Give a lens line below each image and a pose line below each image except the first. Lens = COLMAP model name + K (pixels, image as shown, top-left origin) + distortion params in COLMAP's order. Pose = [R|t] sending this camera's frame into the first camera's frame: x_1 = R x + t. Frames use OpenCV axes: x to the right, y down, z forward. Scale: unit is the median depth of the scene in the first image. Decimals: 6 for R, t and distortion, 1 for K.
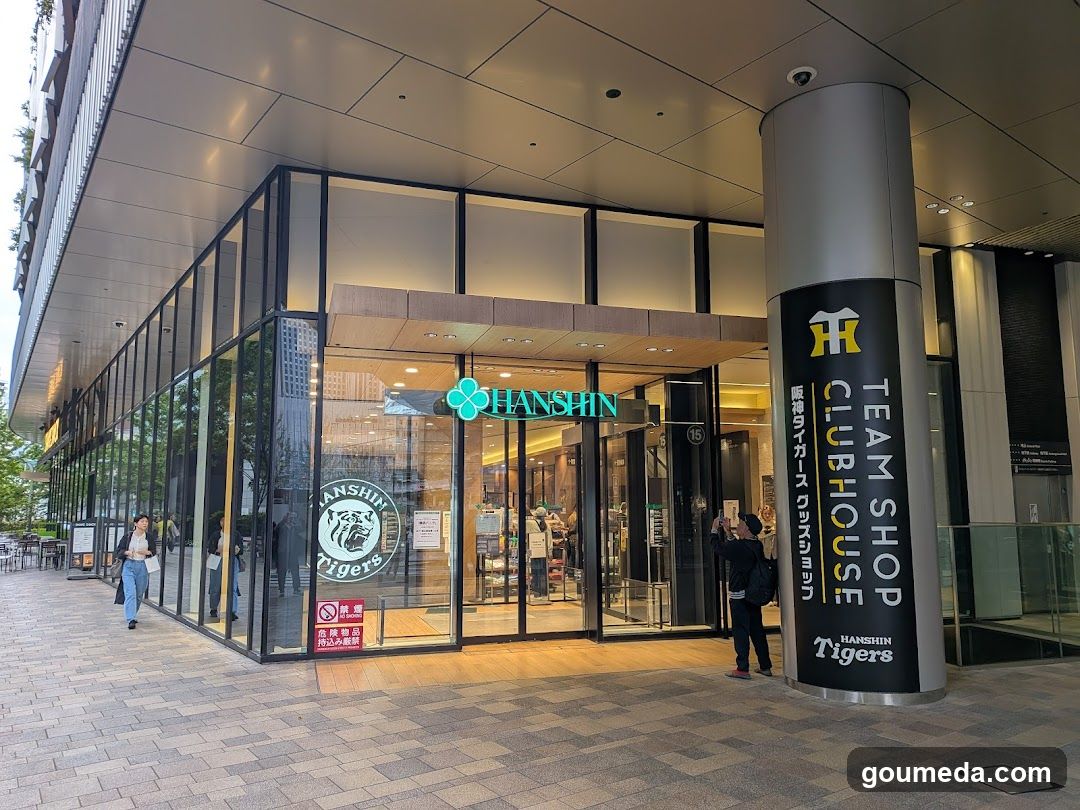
lens RADIAL K [[825.1, 0, 540.0], [0, 825.1, 405.0], [0, 0, 1]] dist [0.008258, -0.009929]
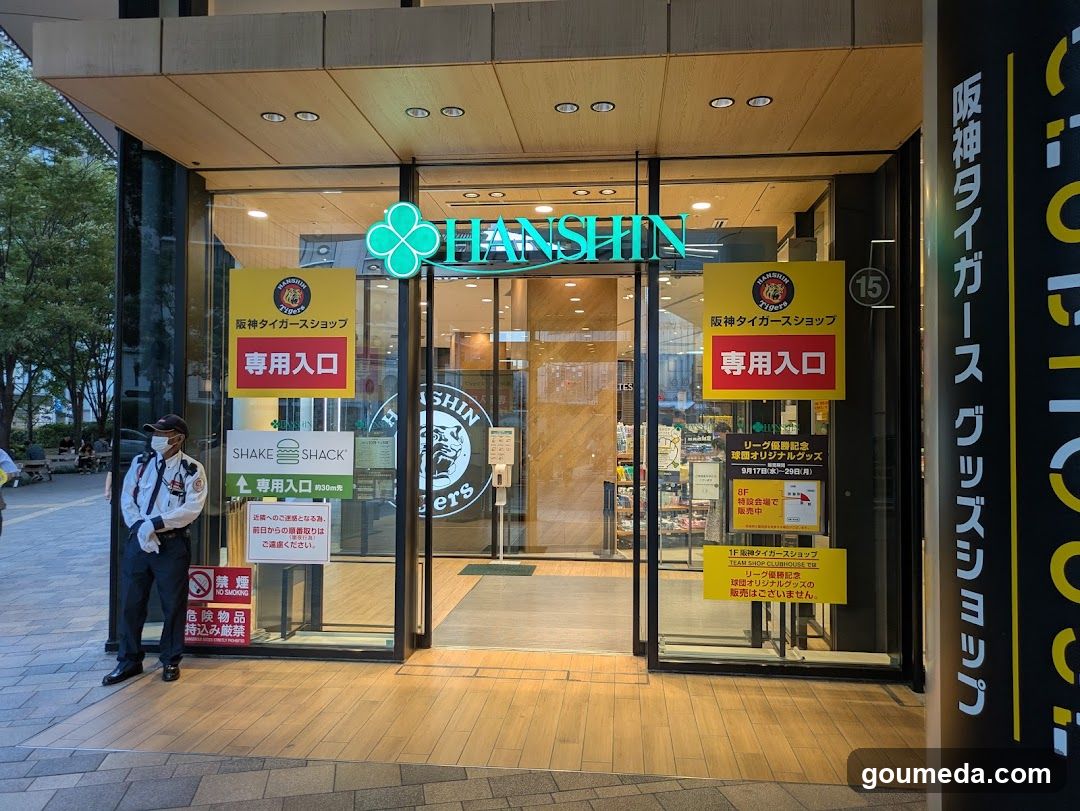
lens RADIAL K [[825.1, 0, 540.0], [0, 825.1, 405.5], [0, 0, 1]] dist [0.008258, -0.009929]
pose [[0.916674, 0.001548, -0.399633, 0.246992], [0.042073, 0.994061, 0.100358, 0.057291], [0.397415, -0.108809, 0.911165, 0.529183]]
